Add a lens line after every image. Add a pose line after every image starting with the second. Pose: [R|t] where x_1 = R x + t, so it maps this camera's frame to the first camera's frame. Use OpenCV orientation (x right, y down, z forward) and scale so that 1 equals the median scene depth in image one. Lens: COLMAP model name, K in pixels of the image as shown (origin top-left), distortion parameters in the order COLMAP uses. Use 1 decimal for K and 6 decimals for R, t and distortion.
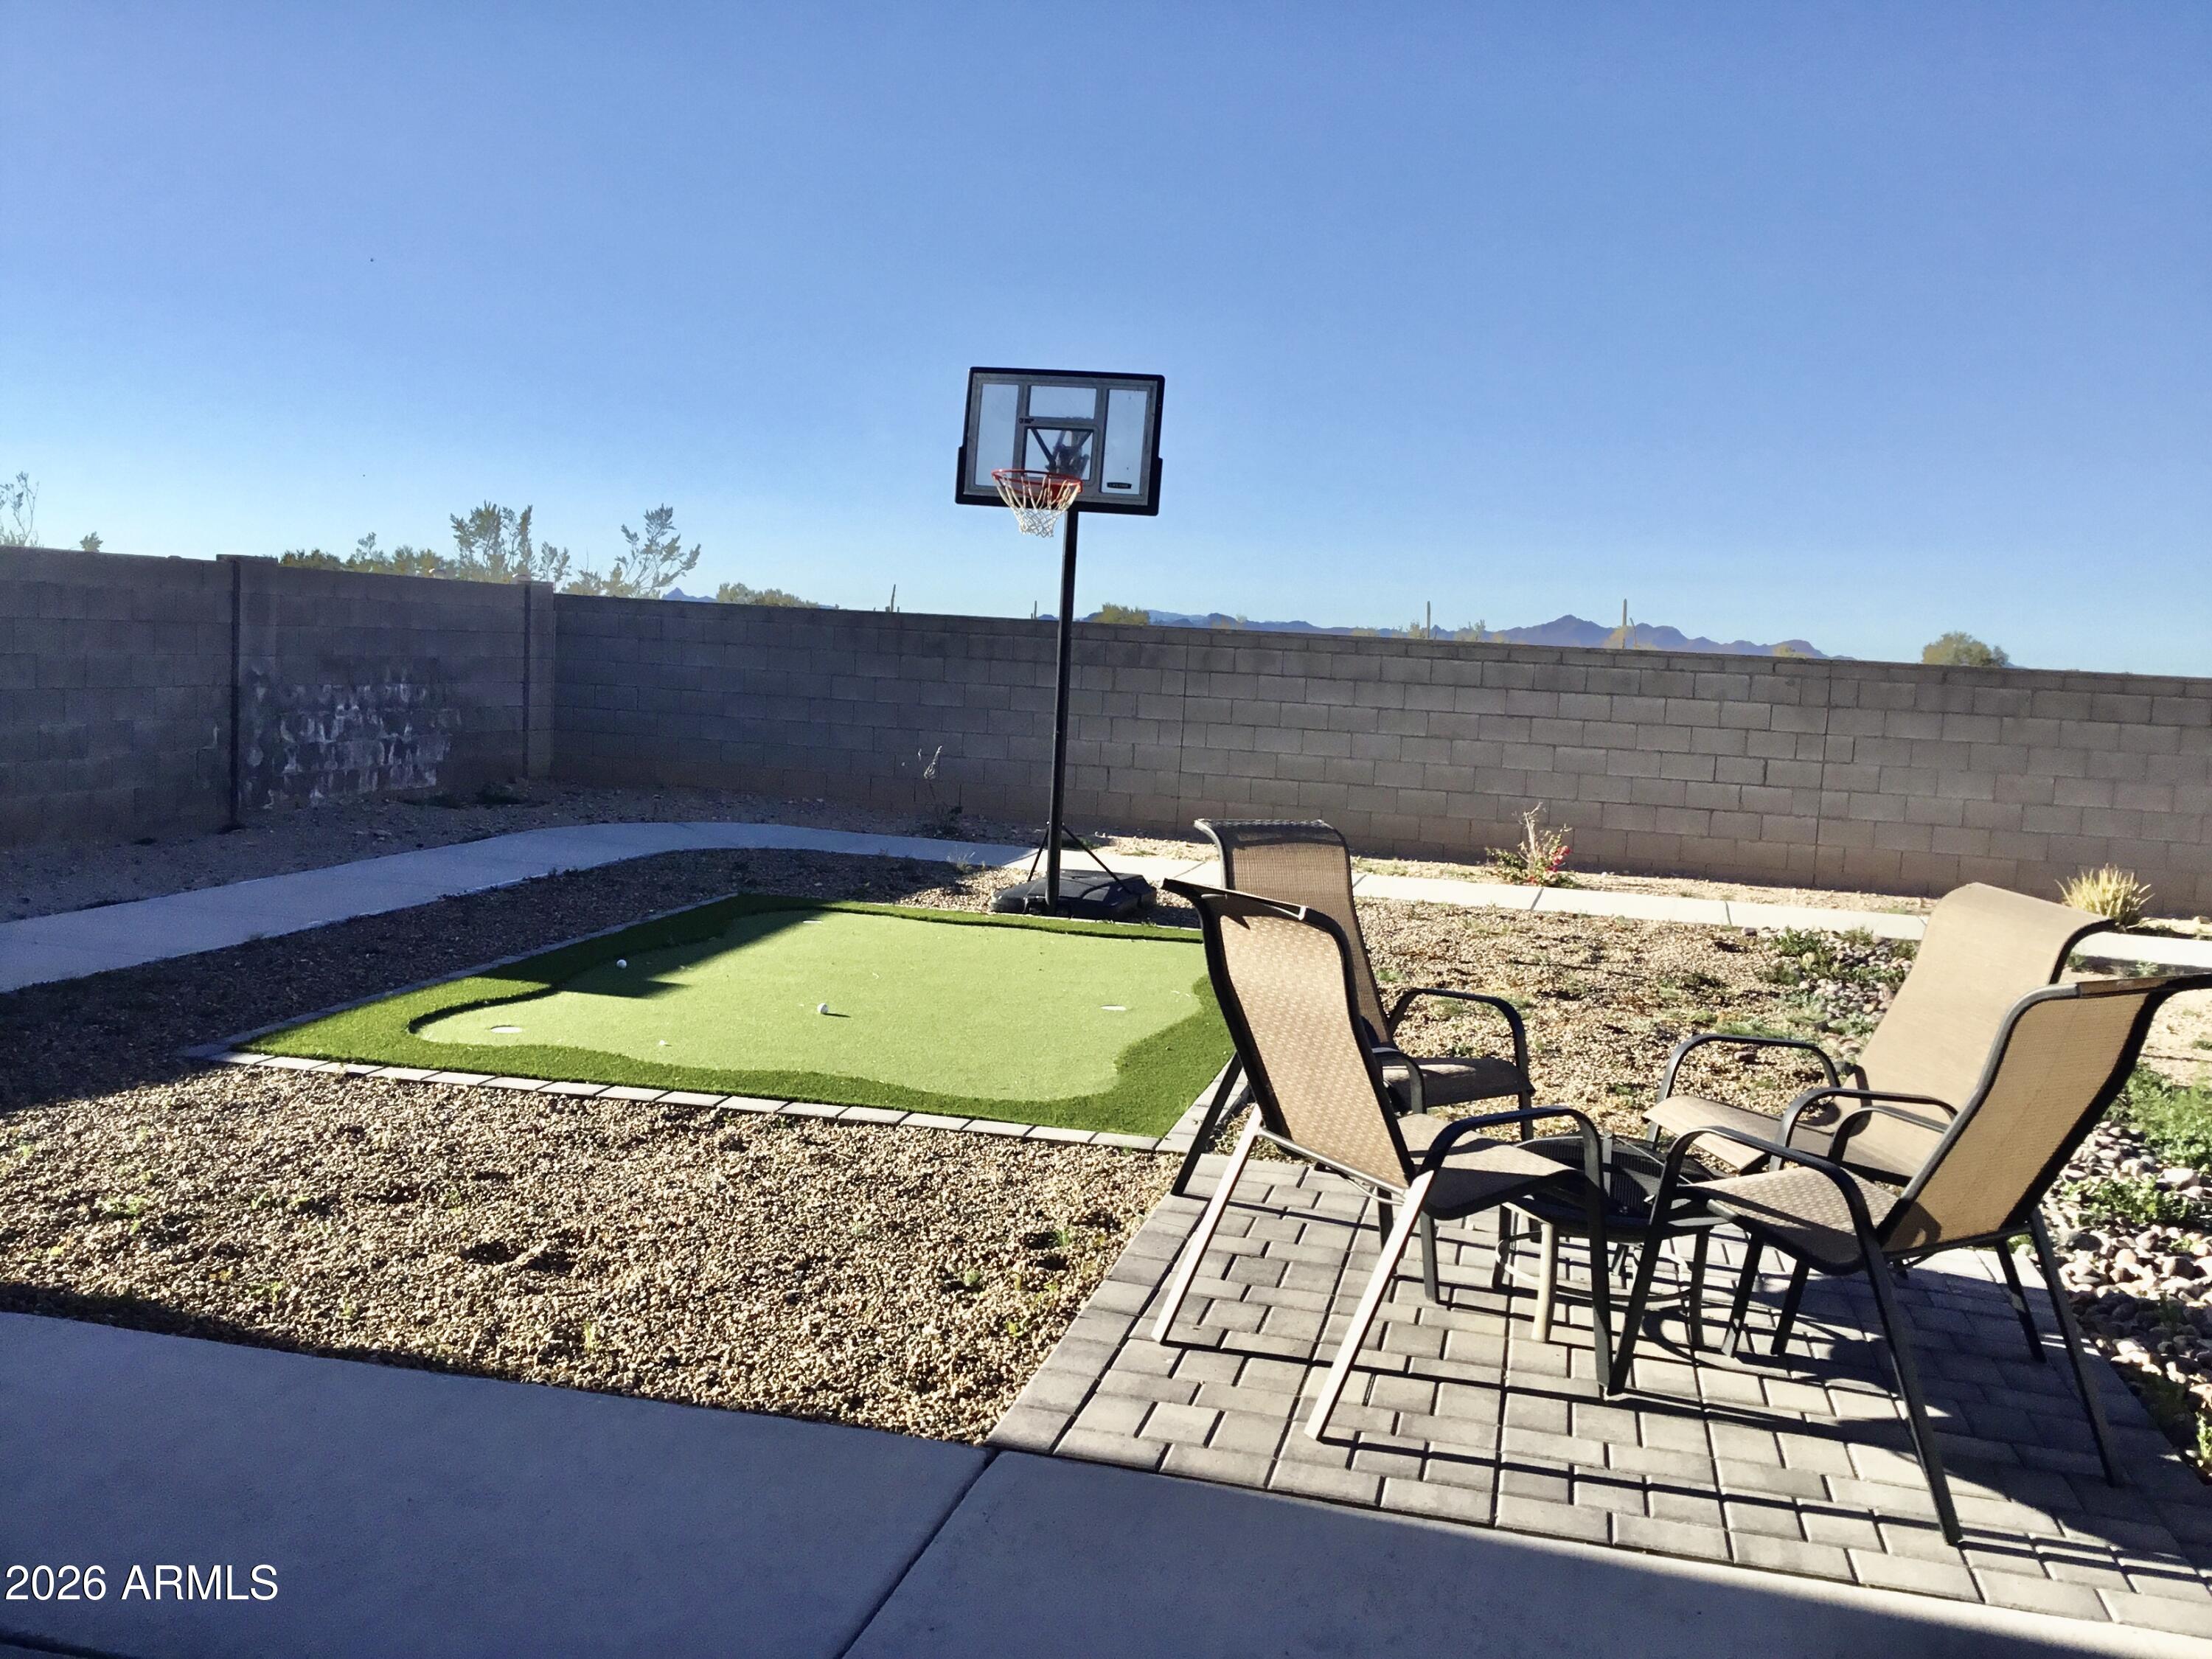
lens RADIAL K [[1990.6, 0, 1107.5], [0, 1990.6, 795.6], [0, 0, 1]] dist [0.134000, -0.263447]
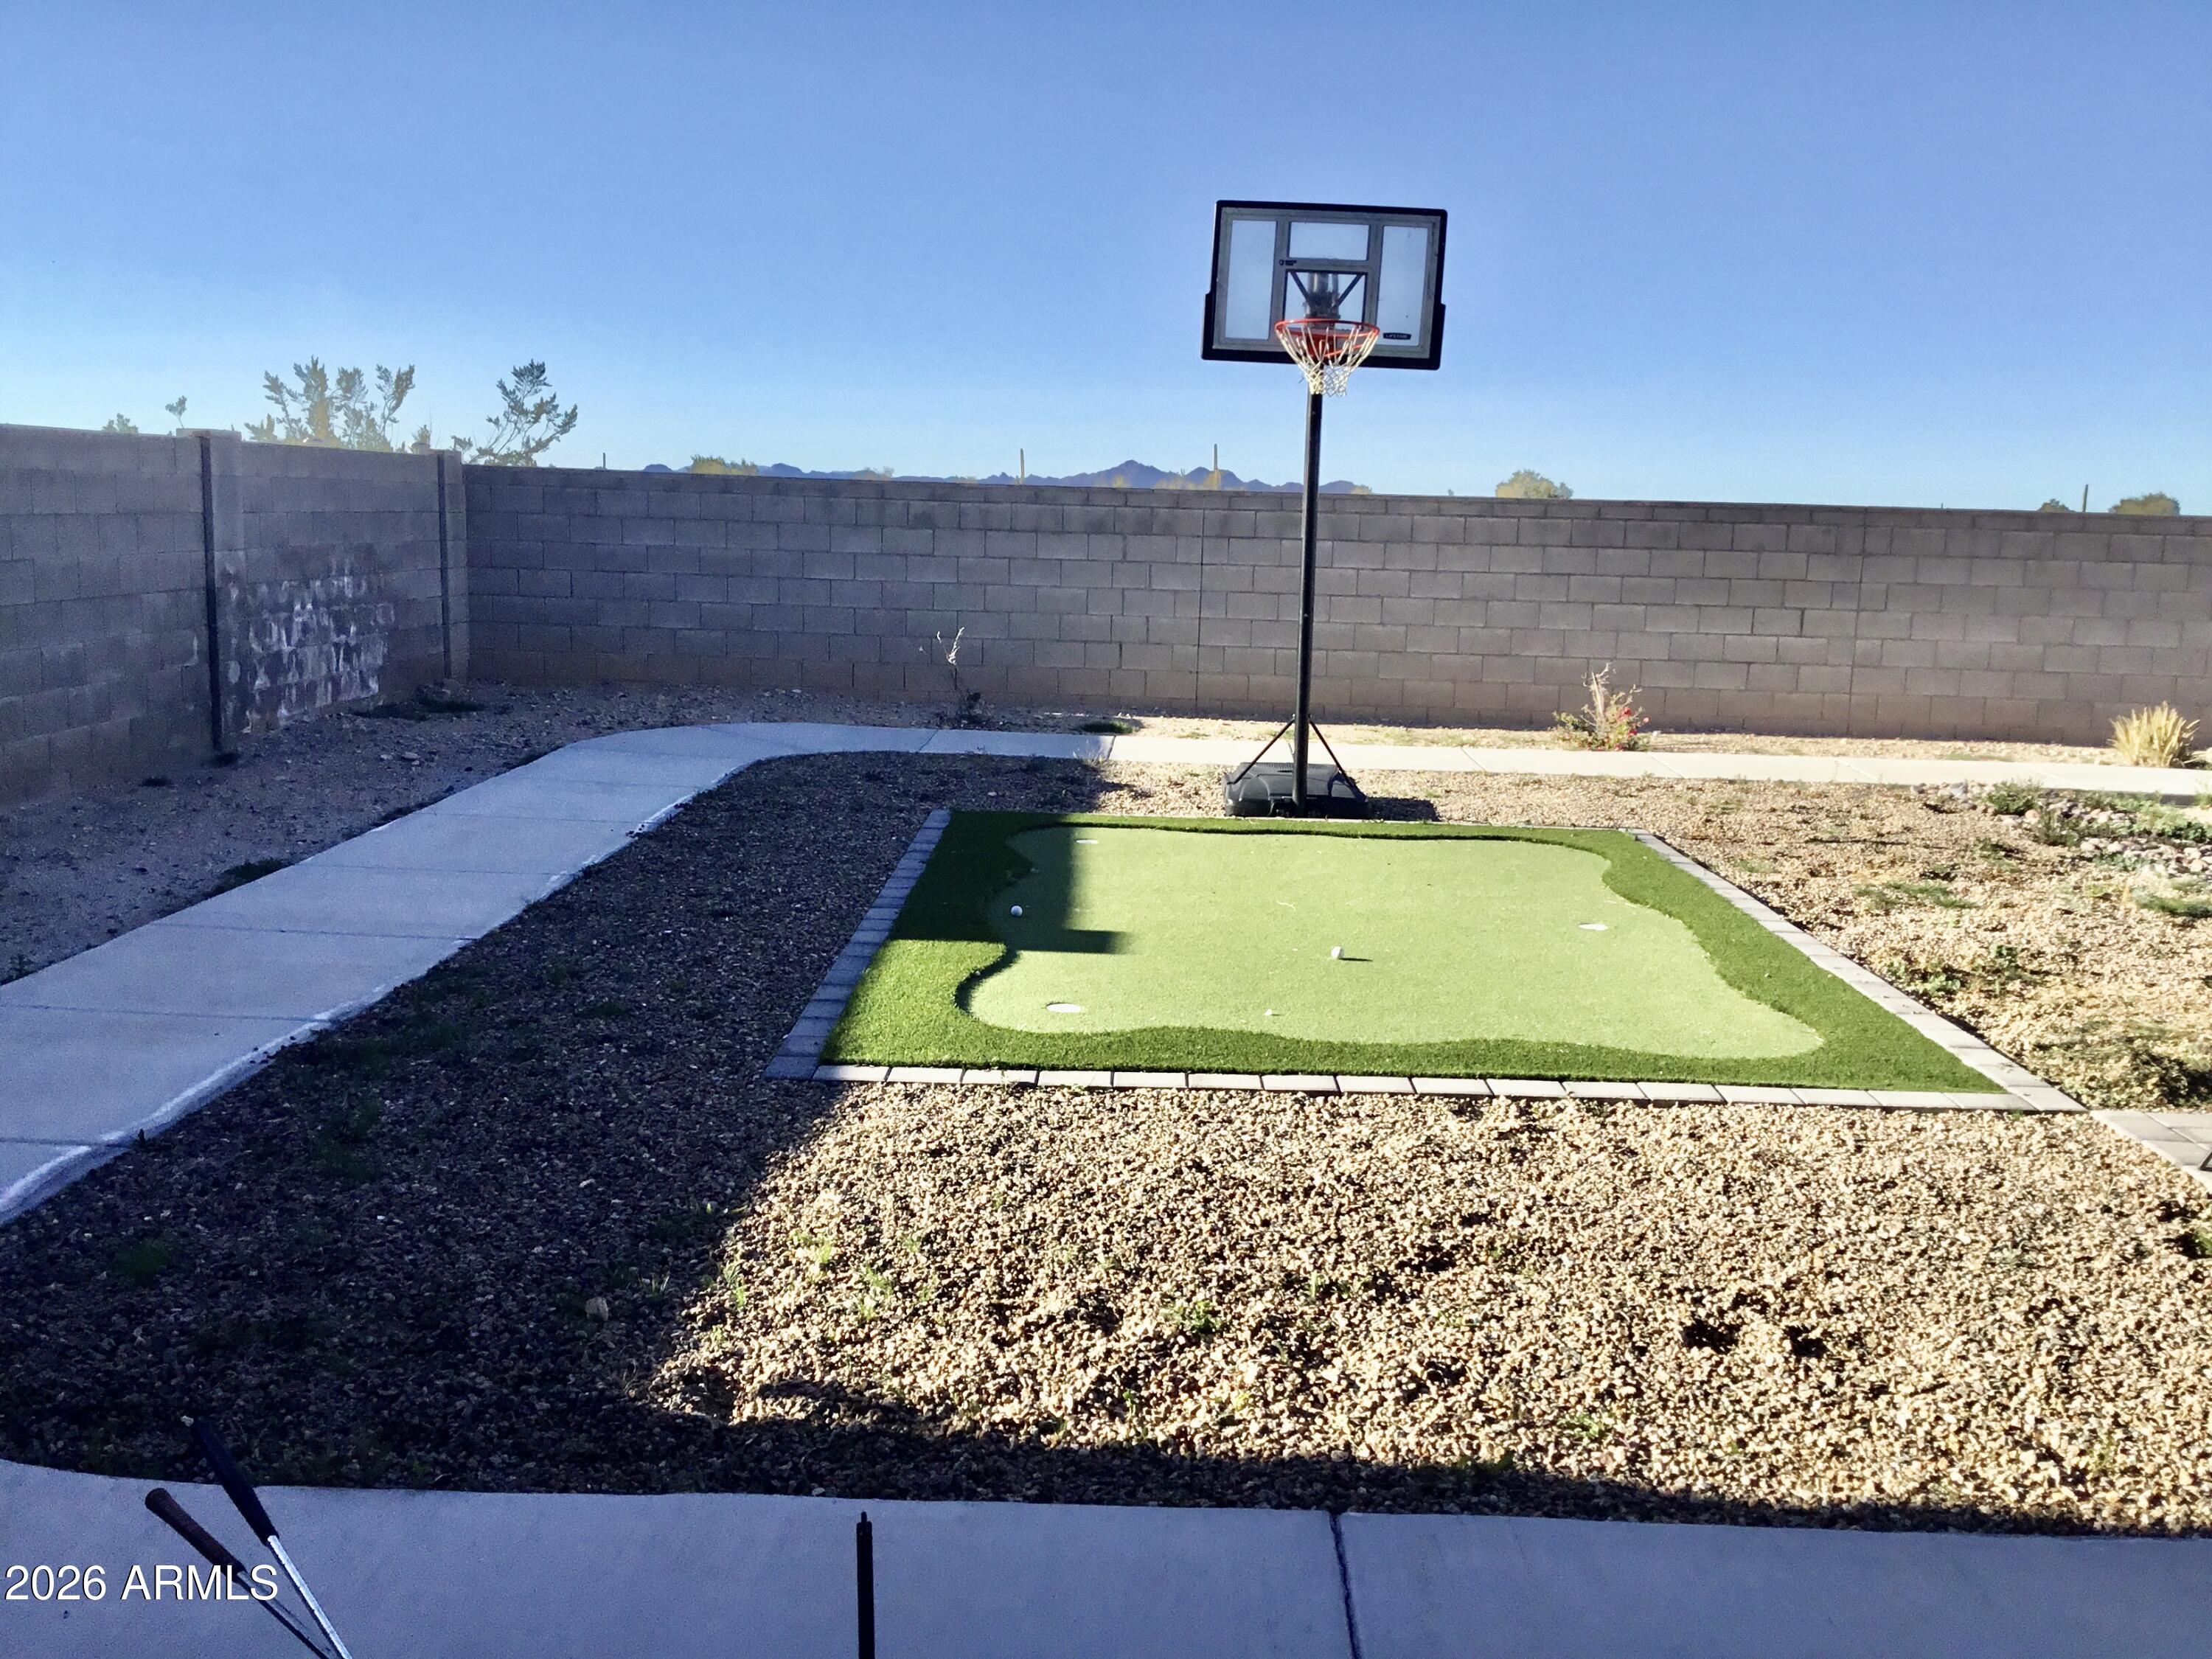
lens RADIAL K [[1990.6, 0, 1107.5], [0, 1990.6, 795.6], [0, 0, 1]] dist [0.134000, -0.263447]
pose [[0.977315, -0.054039, 0.204782, -0.275799], [0.038764, 0.996209, 0.077883, -0.022019], [-0.208214, -0.068178, 0.975704, 0.118159]]
